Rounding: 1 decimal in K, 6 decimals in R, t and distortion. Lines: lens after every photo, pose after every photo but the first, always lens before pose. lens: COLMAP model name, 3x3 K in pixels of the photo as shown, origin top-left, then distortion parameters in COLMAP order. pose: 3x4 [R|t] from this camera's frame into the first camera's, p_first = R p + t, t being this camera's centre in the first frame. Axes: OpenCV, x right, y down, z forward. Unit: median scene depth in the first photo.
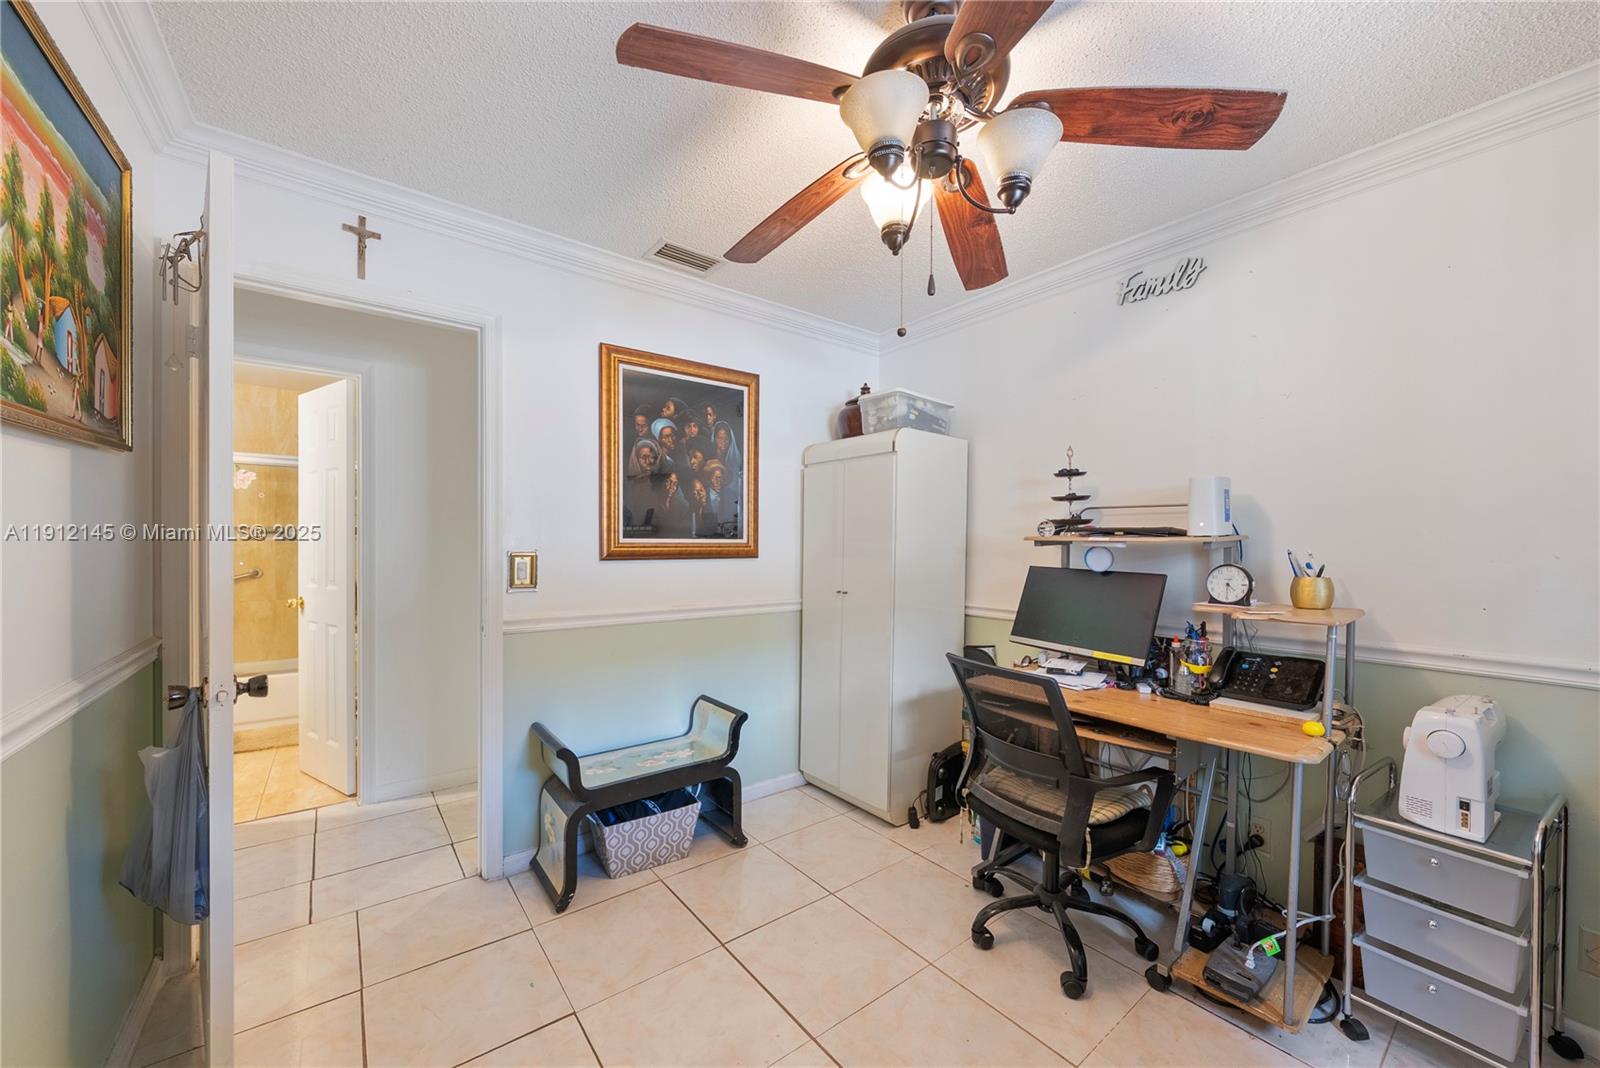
lens RADIAL K [[600.7, 0, 796.3], [0, 600.7, 547.8], [0, 0, 1]] dist [-0.000270, -0.000046]
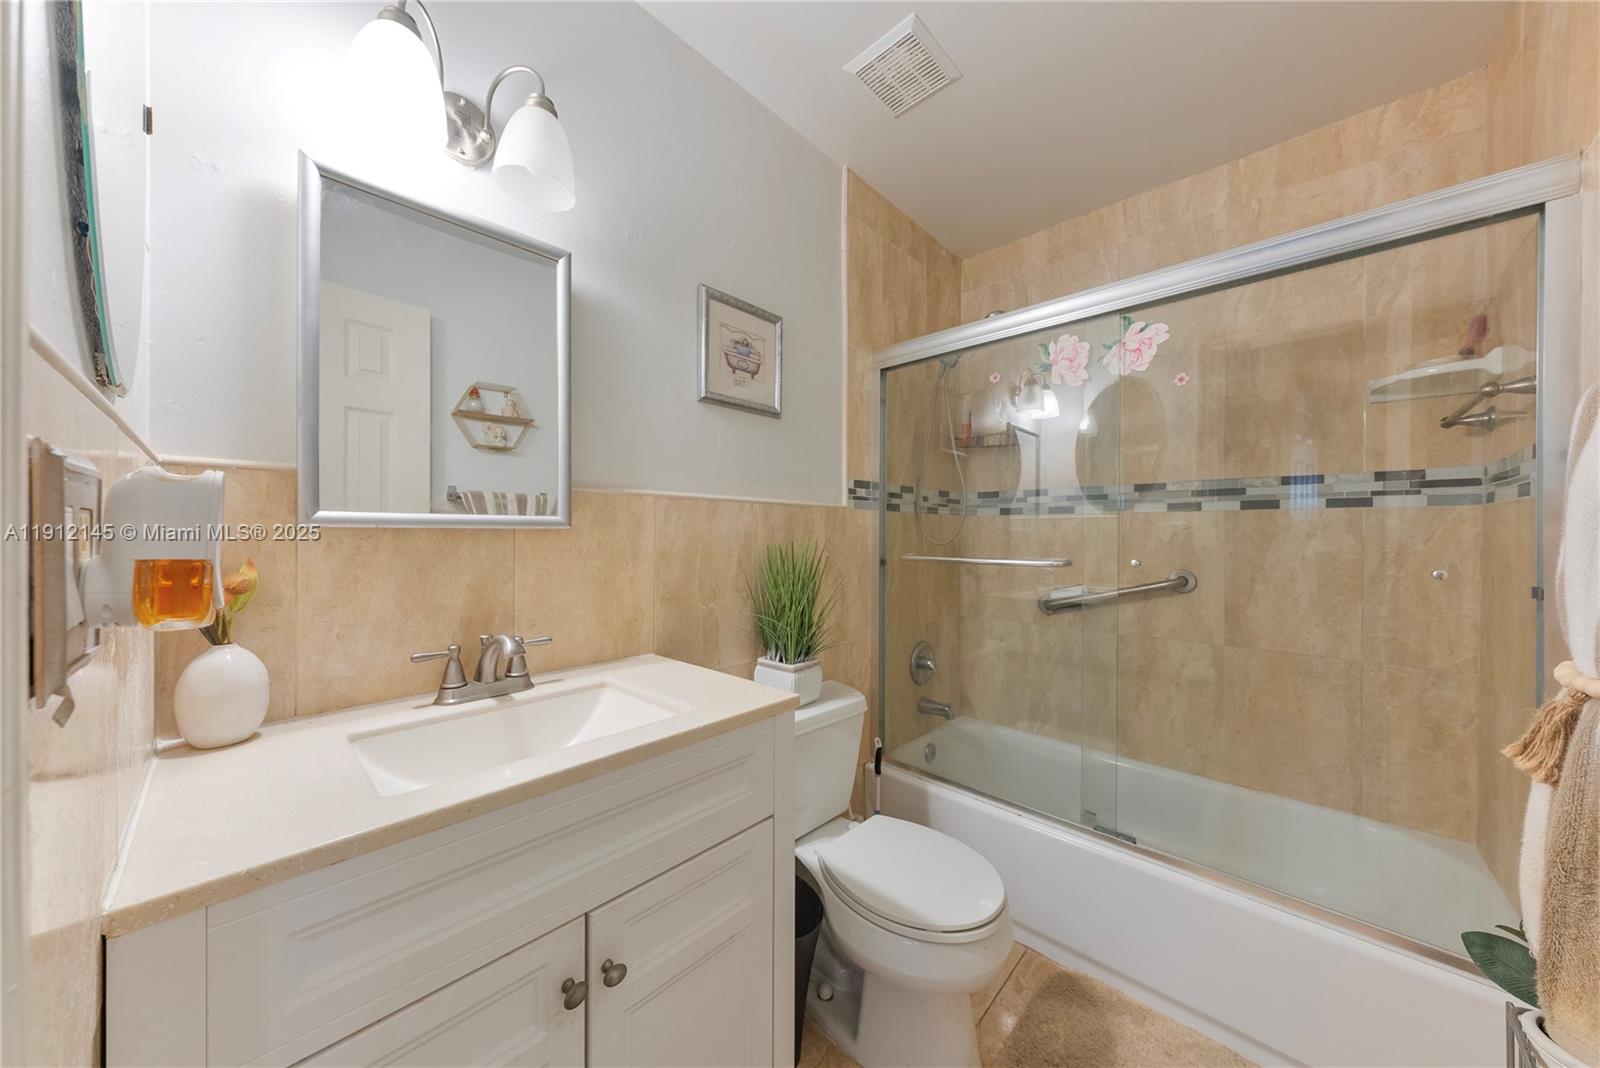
lens RADIAL K [[544.3, 0, 794.3], [0, 544.3, 536.4], [0, 0, 1]] dist [-0.000884, -0.000070]
pose [[0.155483, -0.003562, -0.987832, -0.629133], [-0.009482, 0.999942, -0.005099, 0.014652], [0.987793, 0.010159, 0.155440, 0.754969]]
